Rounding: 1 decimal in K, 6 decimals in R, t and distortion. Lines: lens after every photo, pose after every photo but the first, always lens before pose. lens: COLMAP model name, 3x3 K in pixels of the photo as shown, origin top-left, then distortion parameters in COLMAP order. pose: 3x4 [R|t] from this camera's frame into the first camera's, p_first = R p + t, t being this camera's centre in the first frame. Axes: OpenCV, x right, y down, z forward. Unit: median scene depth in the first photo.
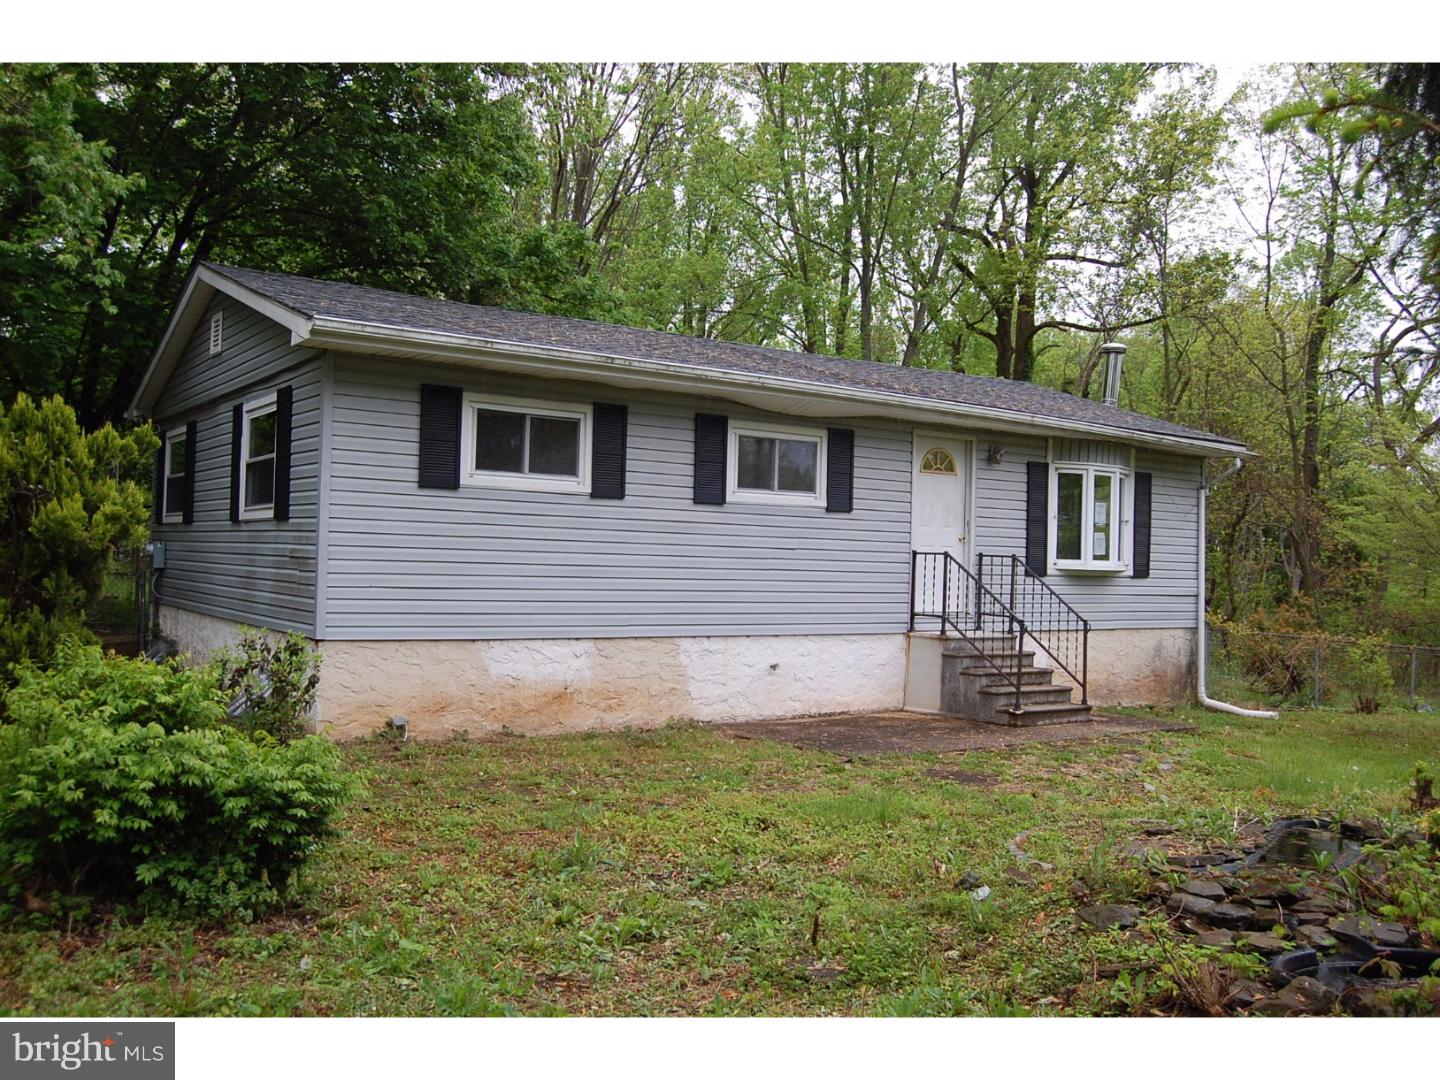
lens RADIAL K [[1254.7, 0, 723.5], [0, 1254.7, 541.8], [0, 0, 1]] dist [0.126017, 0.002328]
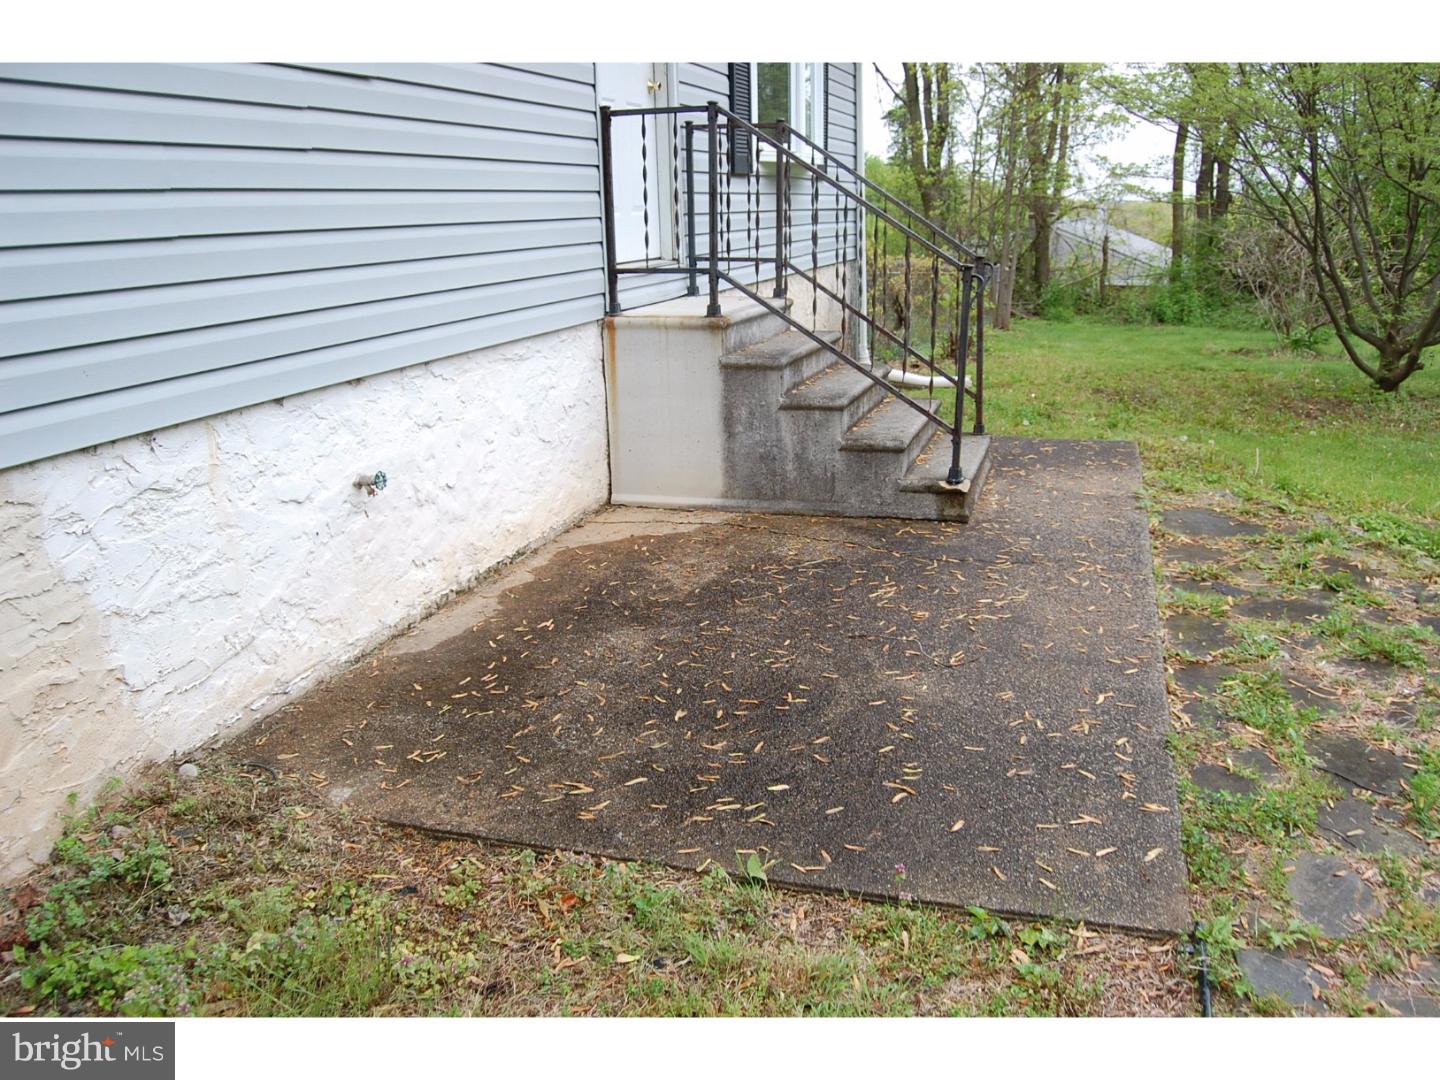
lens RADIAL K [[1120.3, 0, 721.0], [0, 1120.3, 544.8], [0, 0, 1]] dist [-0.095494, 0.031634]
pose [[0.800452, -0.212685, 0.560394, -0.043645], [0.031176, 0.948437, 0.315427, 0.030916], [-0.598586, -0.235013, 0.765809, 0.723542]]
